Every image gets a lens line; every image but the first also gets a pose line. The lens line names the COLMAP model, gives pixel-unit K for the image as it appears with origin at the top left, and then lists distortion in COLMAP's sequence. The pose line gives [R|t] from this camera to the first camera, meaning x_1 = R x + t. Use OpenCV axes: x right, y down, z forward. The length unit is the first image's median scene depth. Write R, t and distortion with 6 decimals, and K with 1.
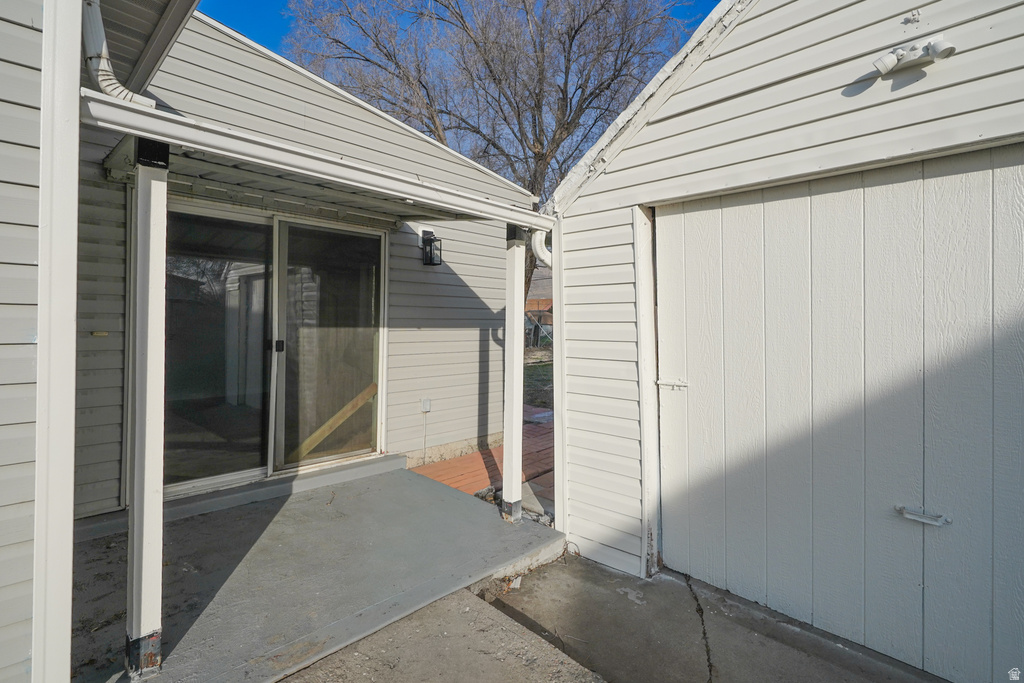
lens RADIAL K [[482.9, 0, 527.6], [0, 482.9, 316.1], [0, 0, 1]] dist [-0.007393, 0.001613]
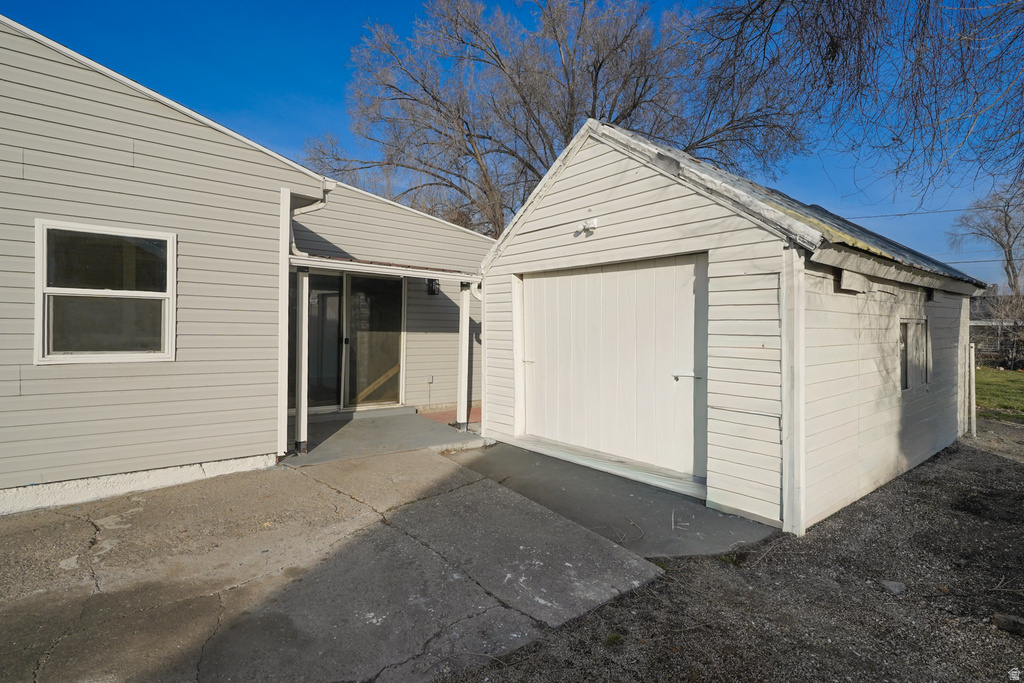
lens RADIAL K [[458.7, 0, 512.6], [0, 458.7, 334.5], [0, 0, 1]] dist [-0.005653, 0.003178]
pose [[0.992491, 0.013498, -0.121572, 0.293985], [-0.010316, 0.999589, 0.026760, -0.015099], [0.121884, -0.025305, 0.992222, -0.593215]]
